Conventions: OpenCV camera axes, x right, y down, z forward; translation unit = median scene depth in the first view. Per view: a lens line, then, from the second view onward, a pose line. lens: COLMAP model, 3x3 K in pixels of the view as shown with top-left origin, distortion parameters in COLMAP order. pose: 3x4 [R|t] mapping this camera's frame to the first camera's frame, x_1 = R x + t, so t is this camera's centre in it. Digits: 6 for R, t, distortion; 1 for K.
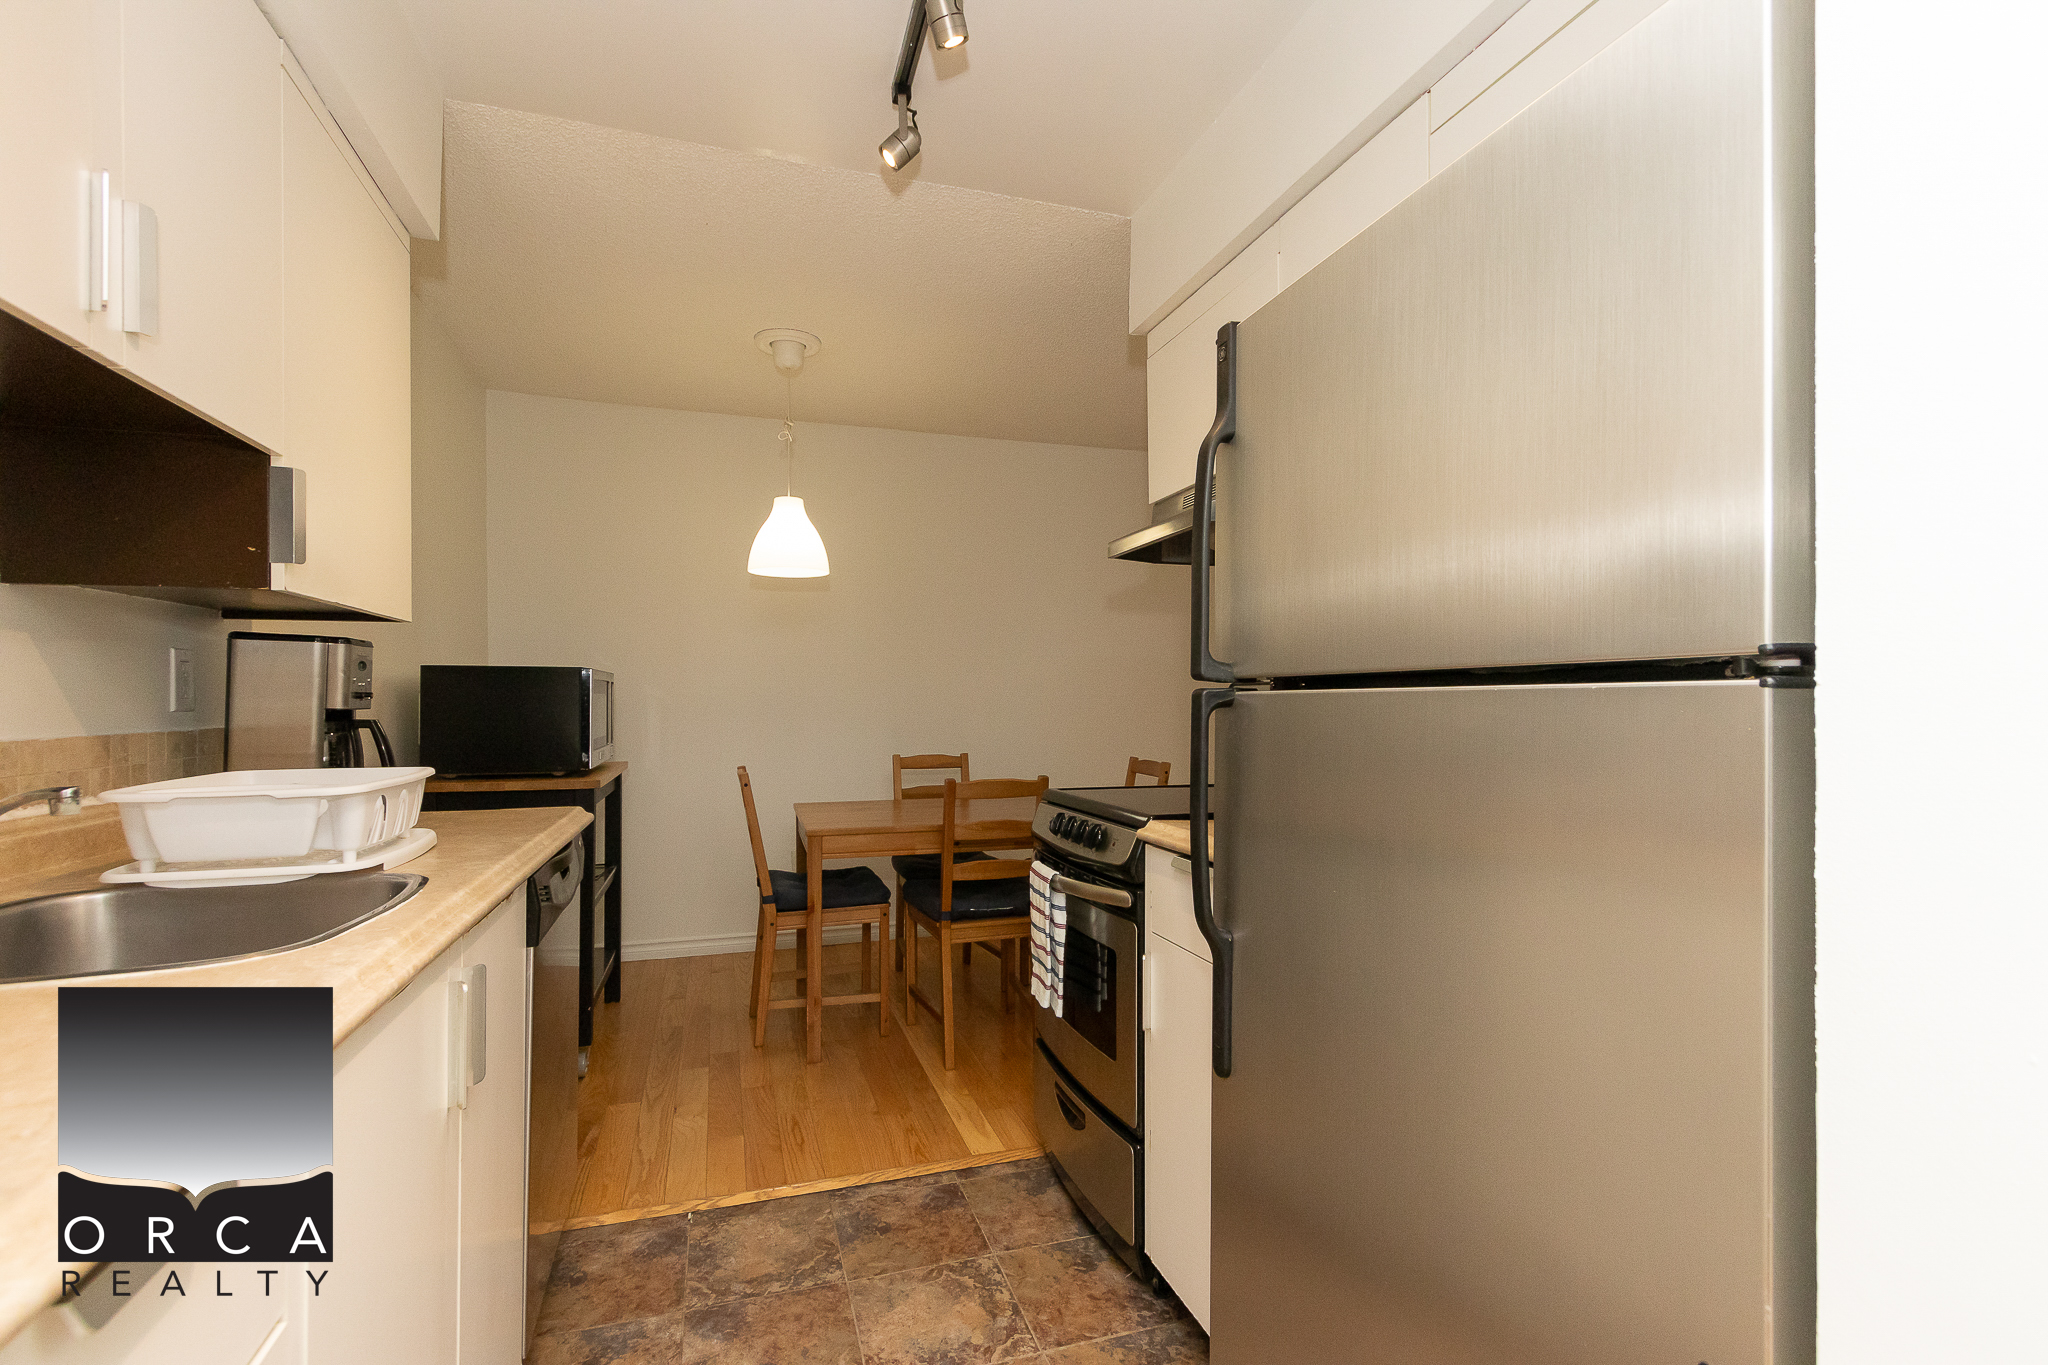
lens RADIAL K [[927.3, 0, 1009.9], [0, 927.3, 695.0], [0, 0, 1]] dist [0.002601, -0.000001]
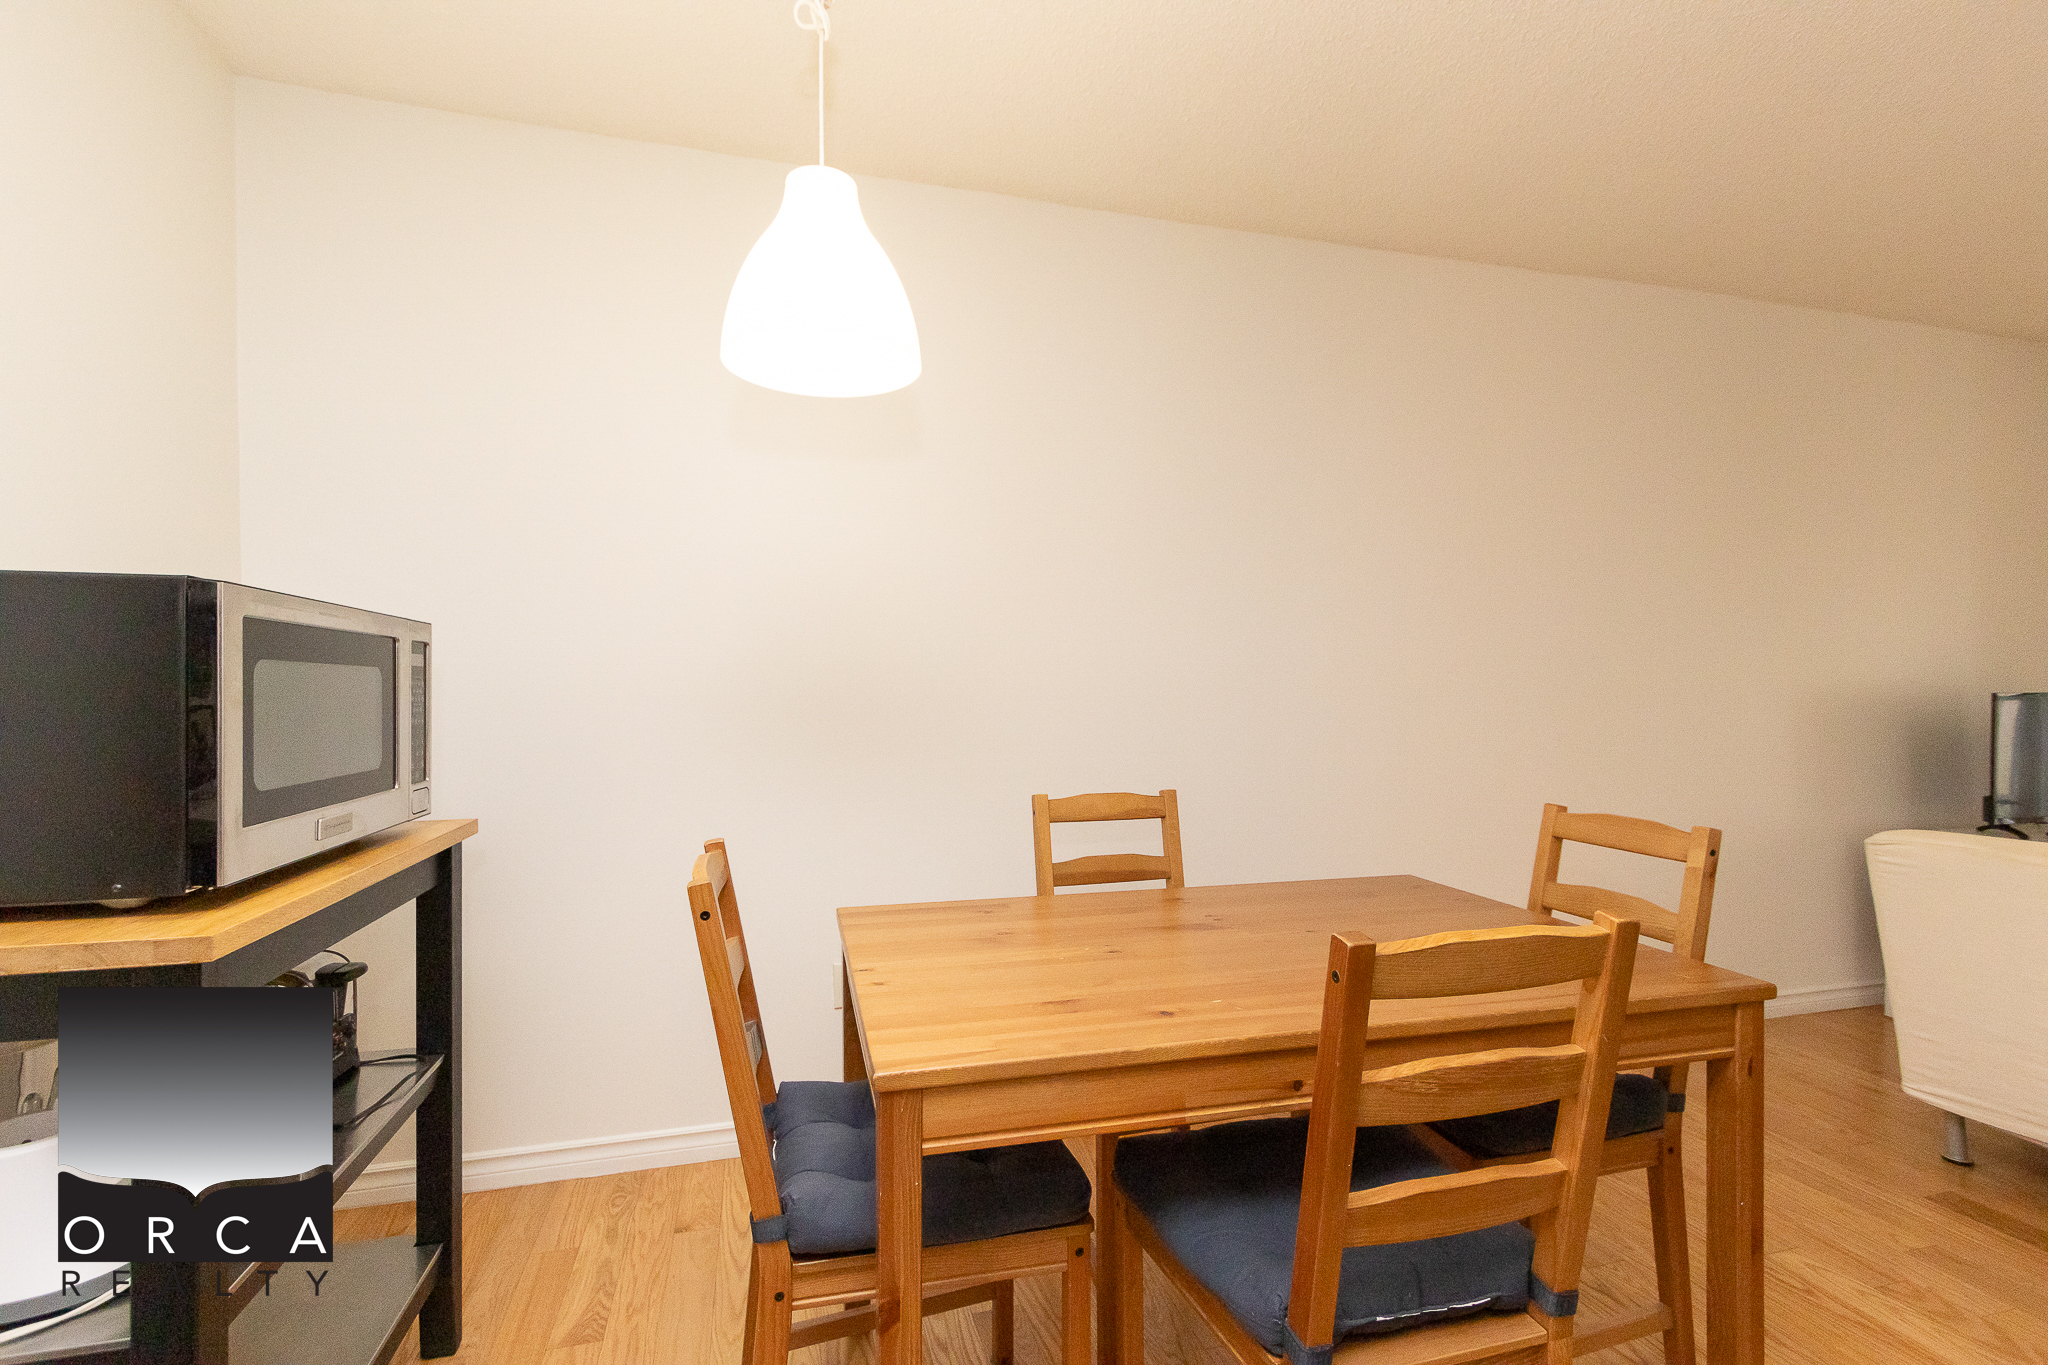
lens RADIAL K [[927.3, 0, 1009.9], [0, 927.3, 695.0], [0, 0, 1]] dist [0.002601, -0.000001]
pose [[0.999317, 0.000300, -0.036963, -0.135842], [0.000302, 0.999868, 0.016270, 0.004363], [0.036963, -0.016270, 0.999184, 0.567091]]
